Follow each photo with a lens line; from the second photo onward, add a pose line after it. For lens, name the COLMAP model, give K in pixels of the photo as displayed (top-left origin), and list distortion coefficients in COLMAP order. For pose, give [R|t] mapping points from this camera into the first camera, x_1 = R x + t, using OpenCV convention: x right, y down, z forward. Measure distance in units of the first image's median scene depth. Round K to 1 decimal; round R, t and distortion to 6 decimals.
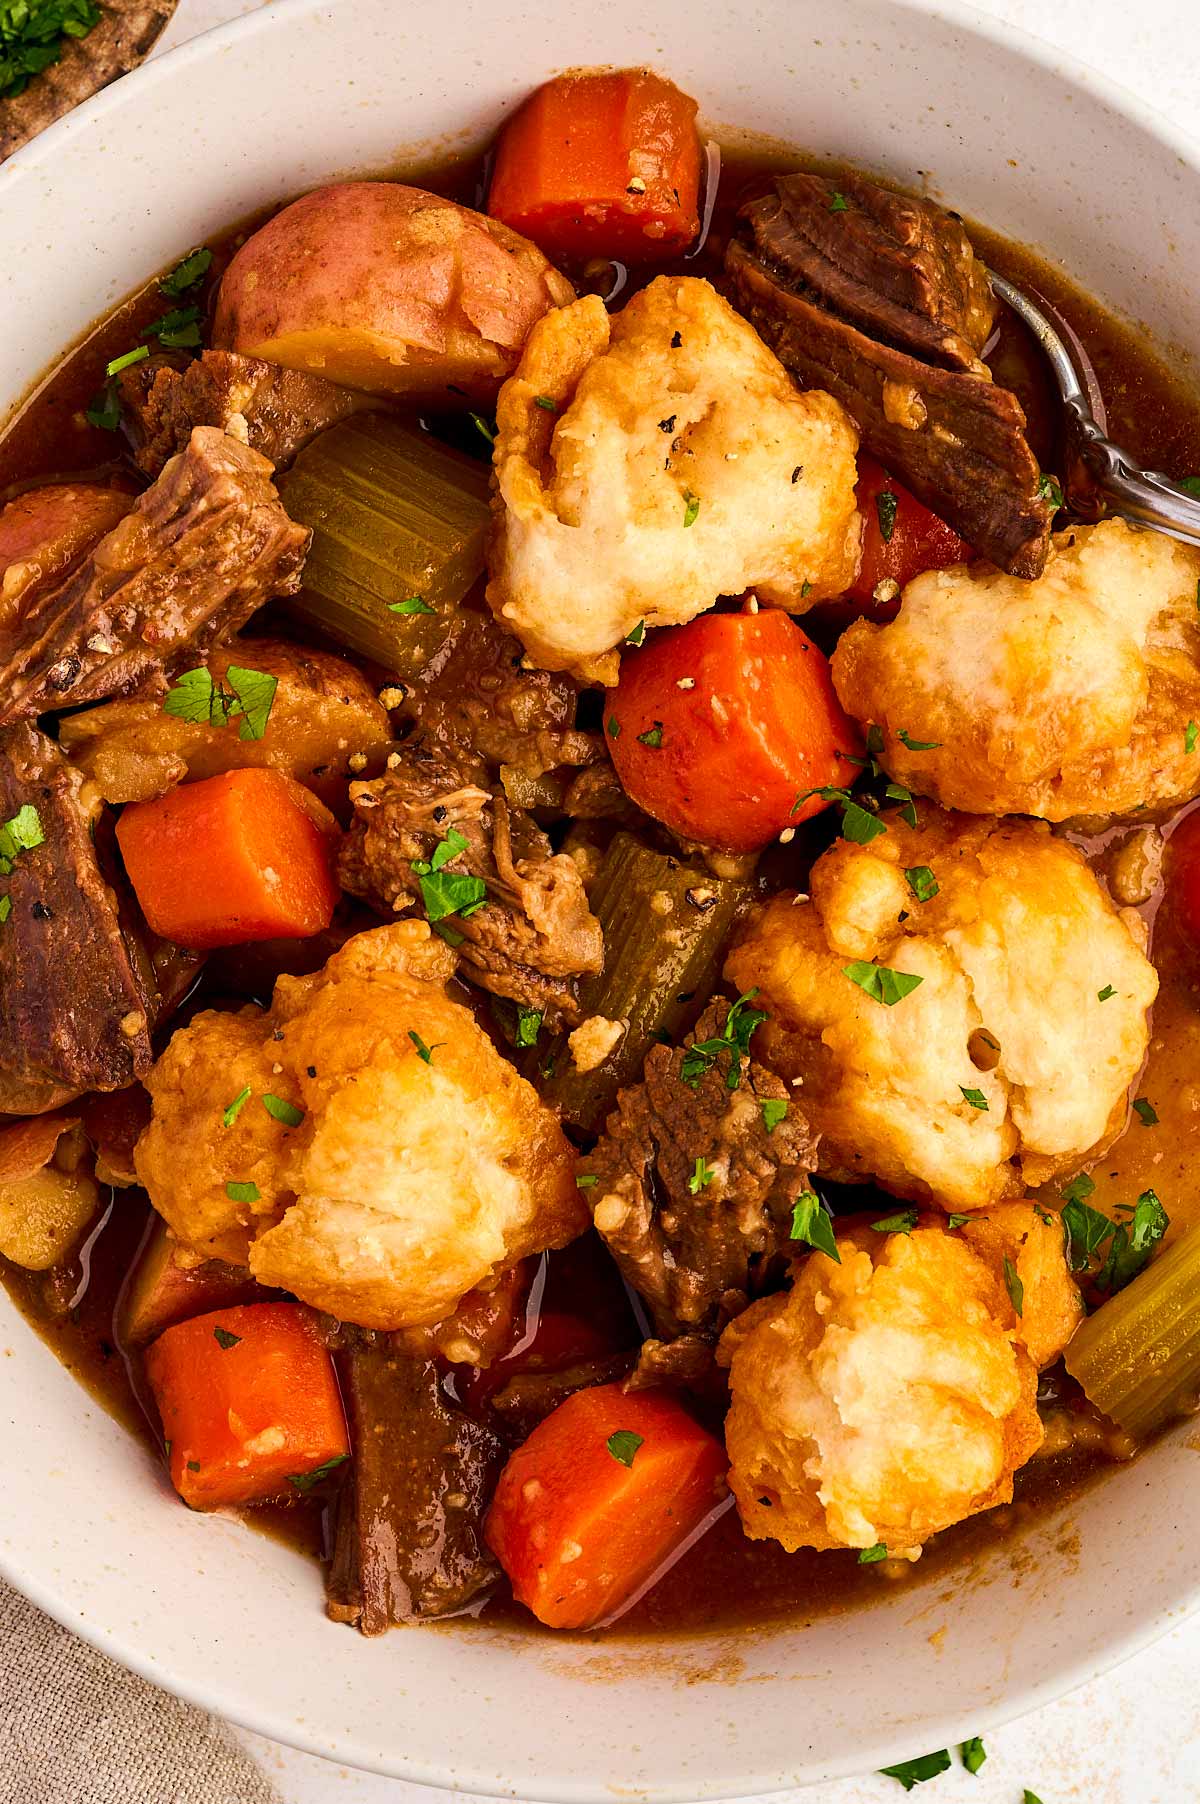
lens RADIAL K [[6615.3, 0, 600.0], [0, 6615.3, 902.0], [0, 0, 1]] dist [1.253562, -81.665362]
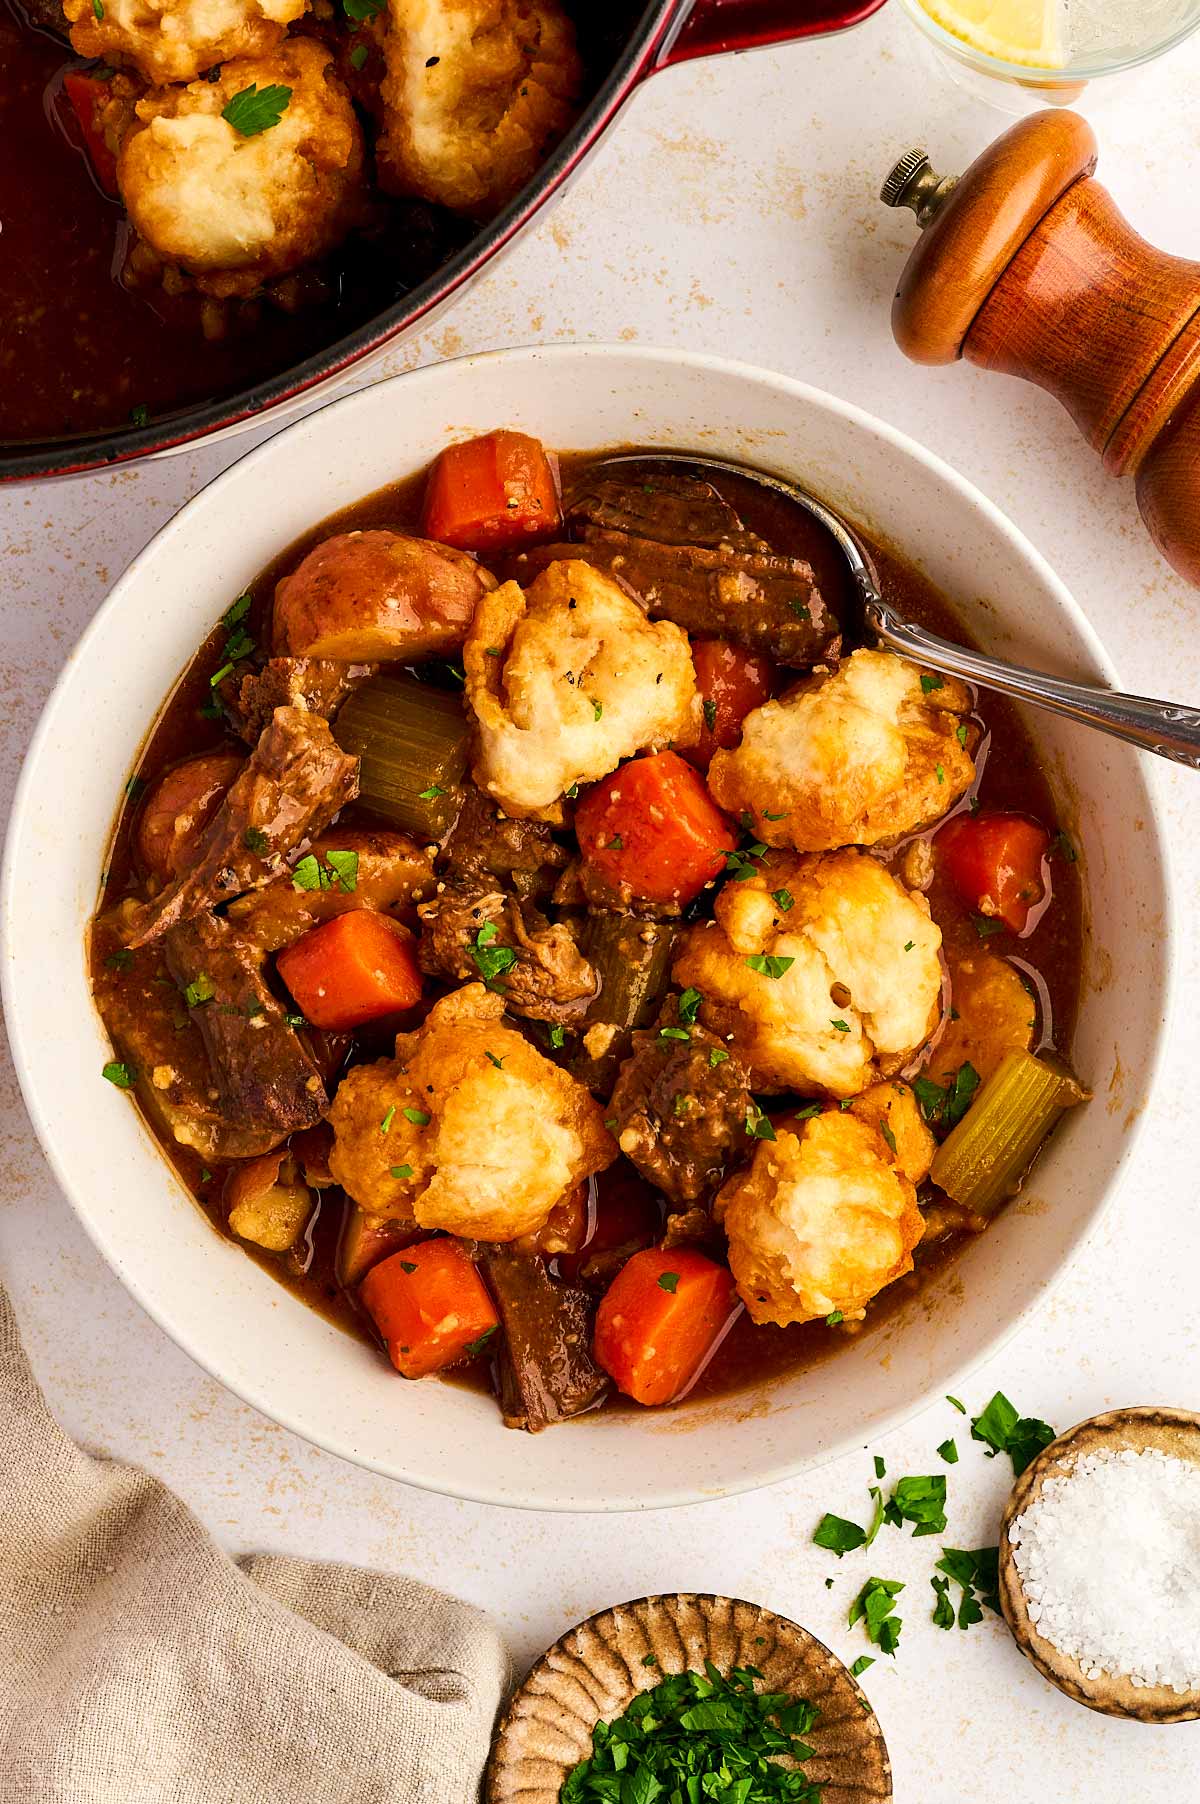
lens RADIAL K [[6615.3, 0, 600.0], [0, 6615.3, 902.0], [0, 0, 1]] dist [1.253562, -81.665362]
pose [[0.980255, -0.197590, 0.007571, -0.006384], [0.197712, 0.980010, -0.022128, 0.024413], [-0.003047, 0.023188, 0.999726, -0.587813]]
